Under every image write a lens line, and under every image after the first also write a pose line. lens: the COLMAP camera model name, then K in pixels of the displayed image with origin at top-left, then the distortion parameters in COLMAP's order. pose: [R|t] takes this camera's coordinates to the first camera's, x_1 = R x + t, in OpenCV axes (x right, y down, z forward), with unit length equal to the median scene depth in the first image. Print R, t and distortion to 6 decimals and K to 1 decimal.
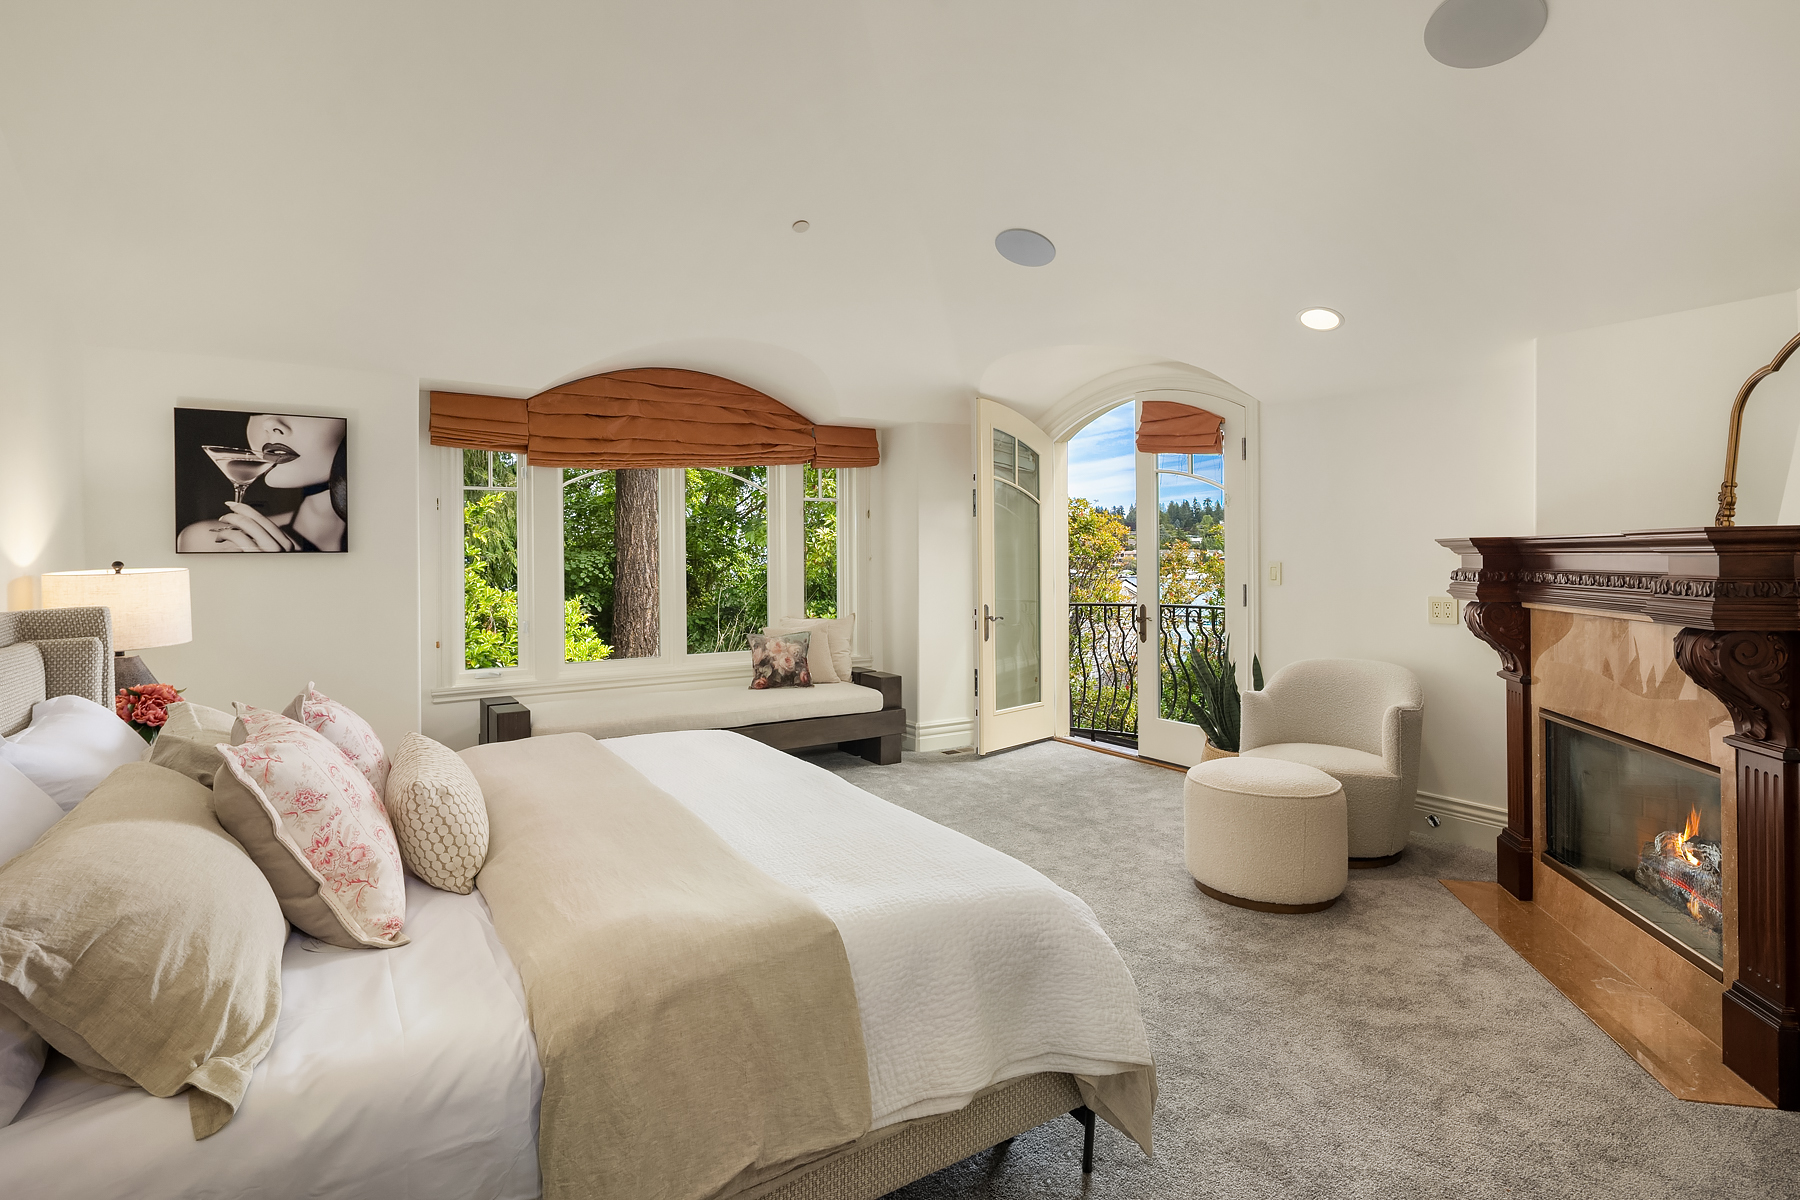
lens RADIAL K [[862.9, 0, 865.6], [0, 862.9, 562.0], [0, 0, 1]] dist [0.001866, 0.000309]
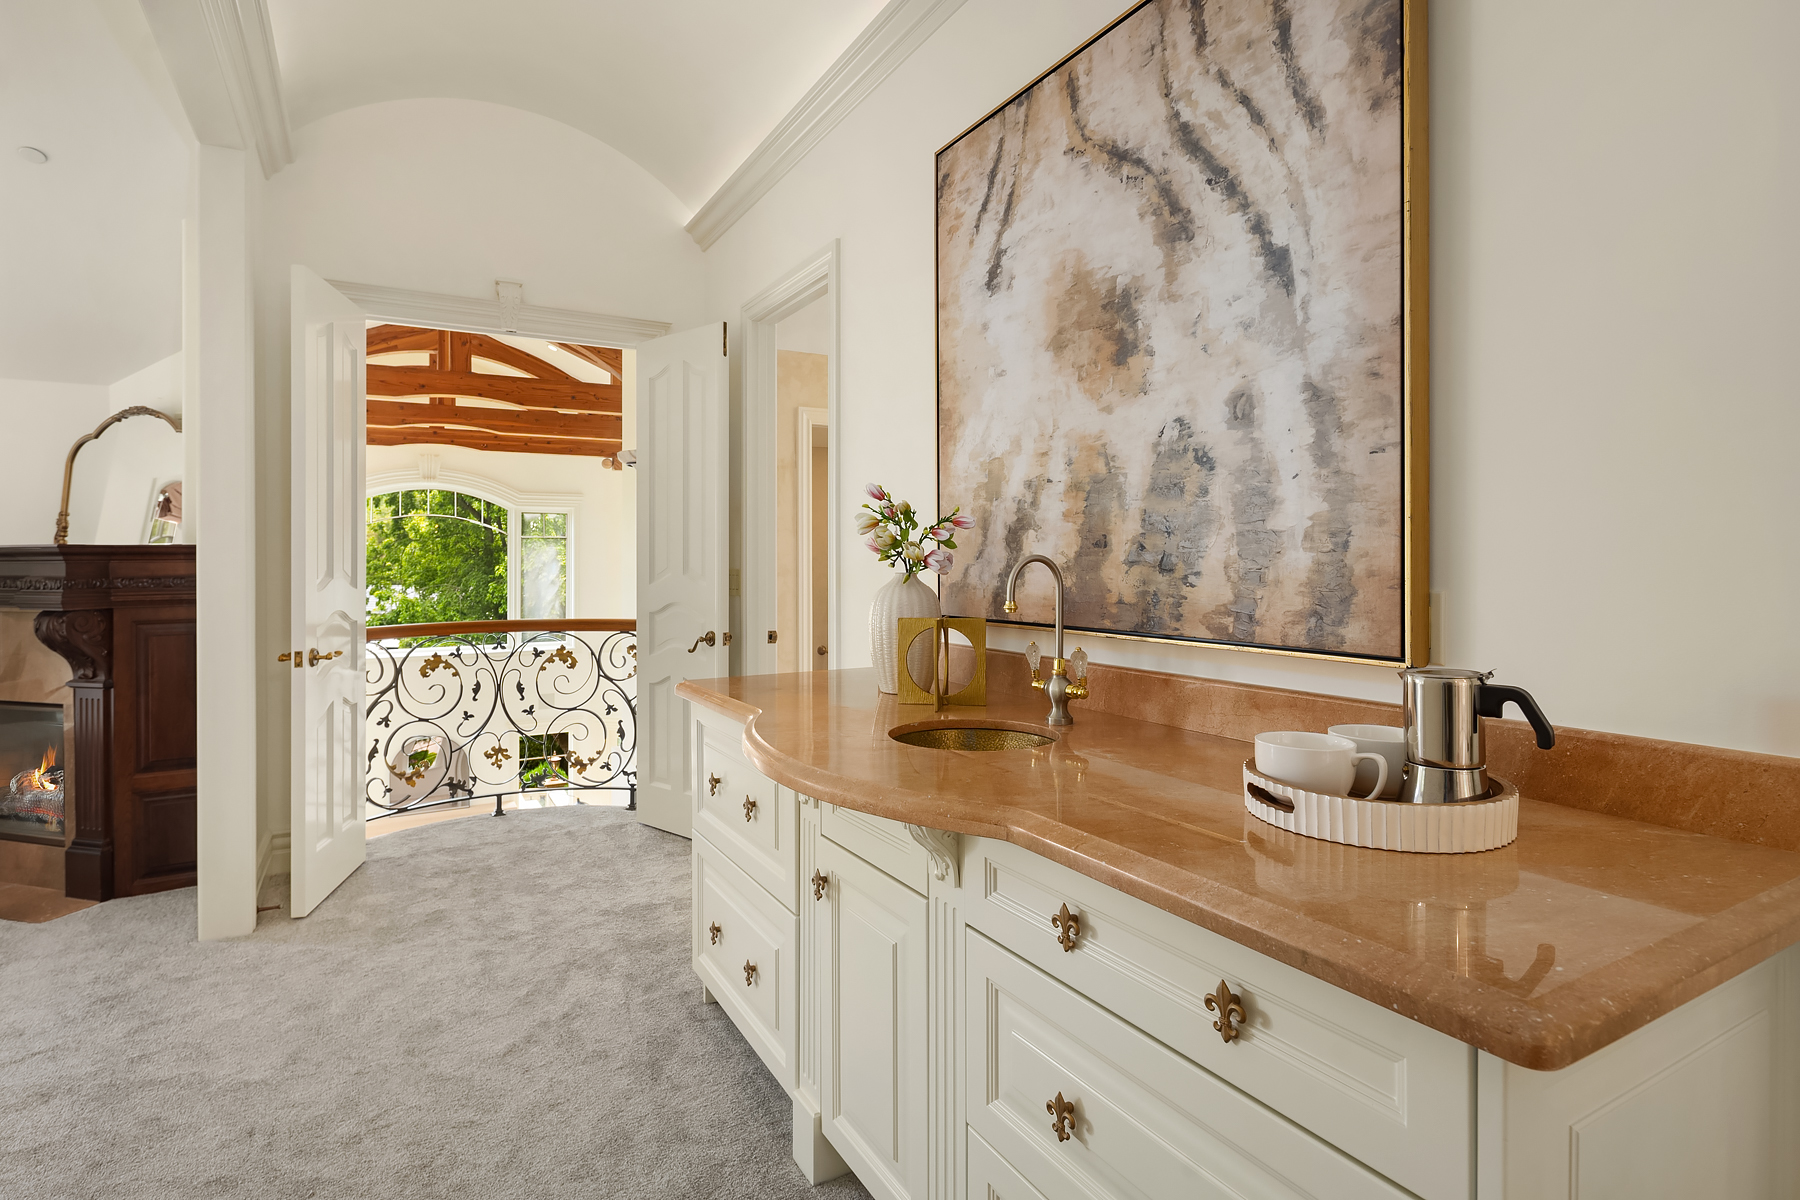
lens RADIAL K [[862.9, 0, 894.6], [0, 862.9, 585.3], [0, 0, 1]] dist [0.001866, 0.000309]
pose [[0.010190, -0.004739, 0.999937, -0.526331], [-0.004061, 0.999980, 0.004781, 0.017129], [-0.999940, -0.004109, 0.010170, -0.484515]]
